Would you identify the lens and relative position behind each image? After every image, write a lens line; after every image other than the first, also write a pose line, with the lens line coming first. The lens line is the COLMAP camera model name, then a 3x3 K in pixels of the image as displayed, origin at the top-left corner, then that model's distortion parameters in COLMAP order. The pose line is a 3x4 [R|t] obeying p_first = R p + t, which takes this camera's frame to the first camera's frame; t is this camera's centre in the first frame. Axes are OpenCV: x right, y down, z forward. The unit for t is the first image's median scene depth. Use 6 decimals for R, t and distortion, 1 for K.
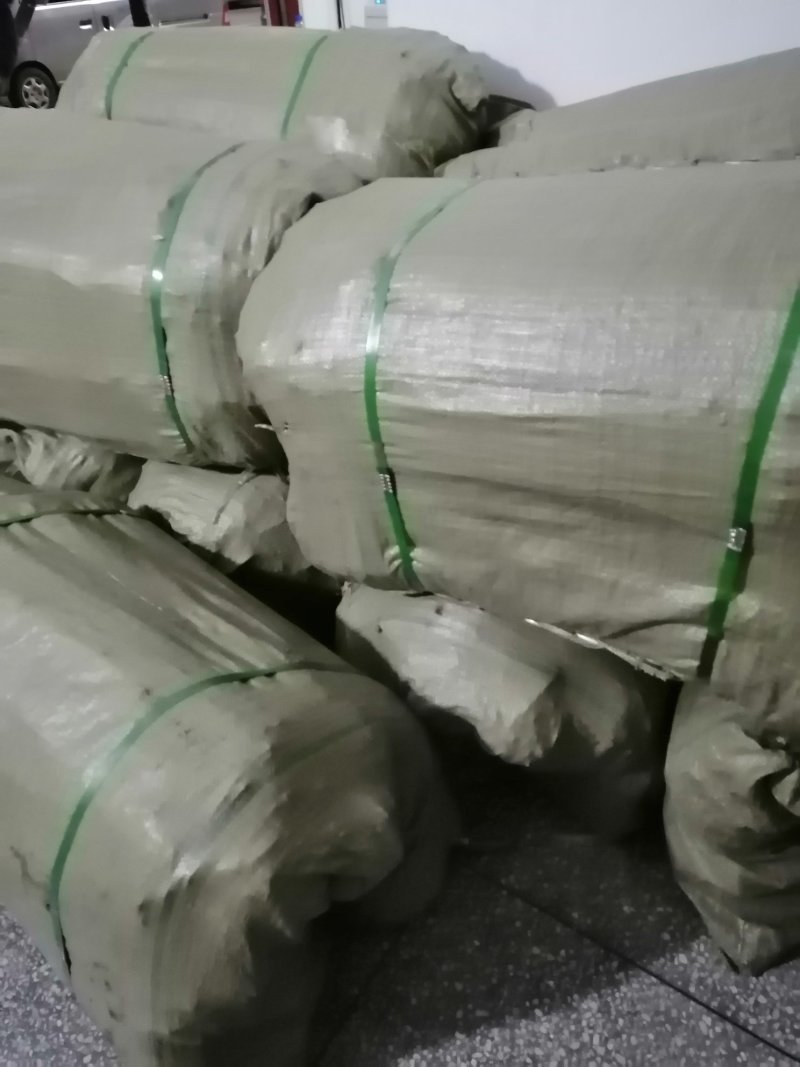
lens RADIAL K [[766.1, 0, 400.6], [0, 766.1, 533.7], [0, 0, 1]] dist [0.014019, 0.001447]
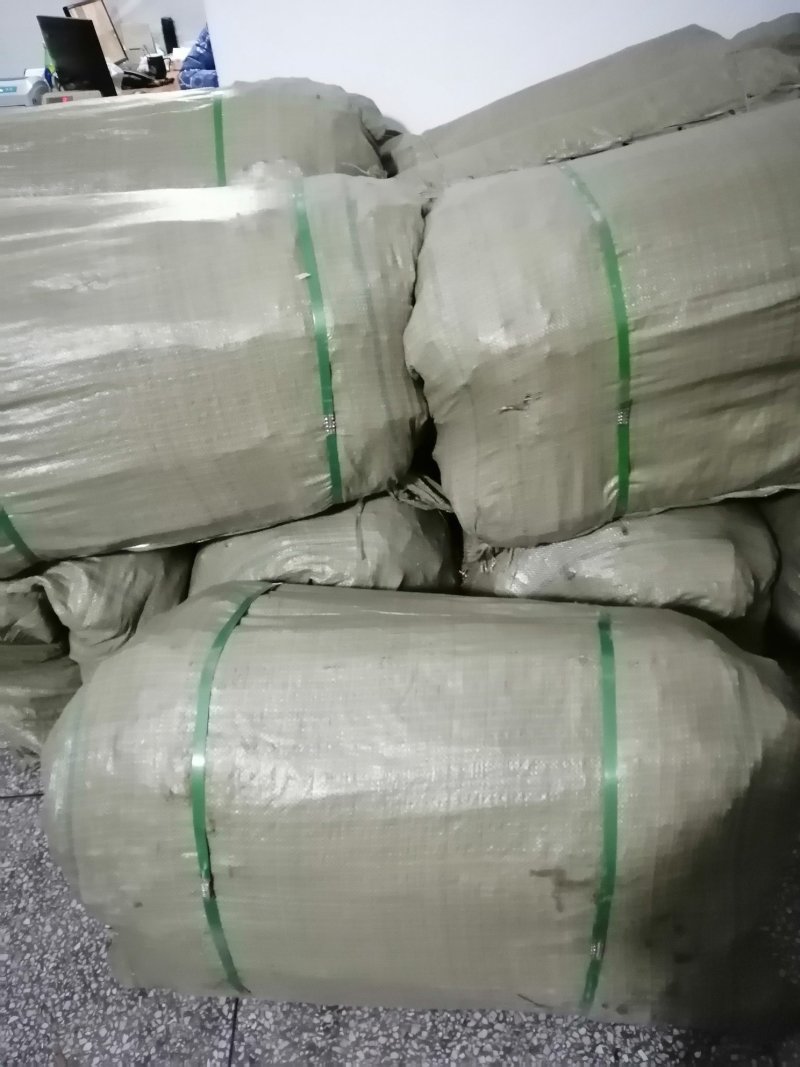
lens RADIAL K [[766.1, 0, 401.1], [0, 766.1, 533.1], [0, 0, 1]] dist [0.014019, 0.001447]
pose [[0.822323, -0.363654, 0.437654, -0.739114], [0.394573, 0.918604, 0.021907, -0.054006], [-0.409997, 0.154672, 0.898877, 0.115640]]
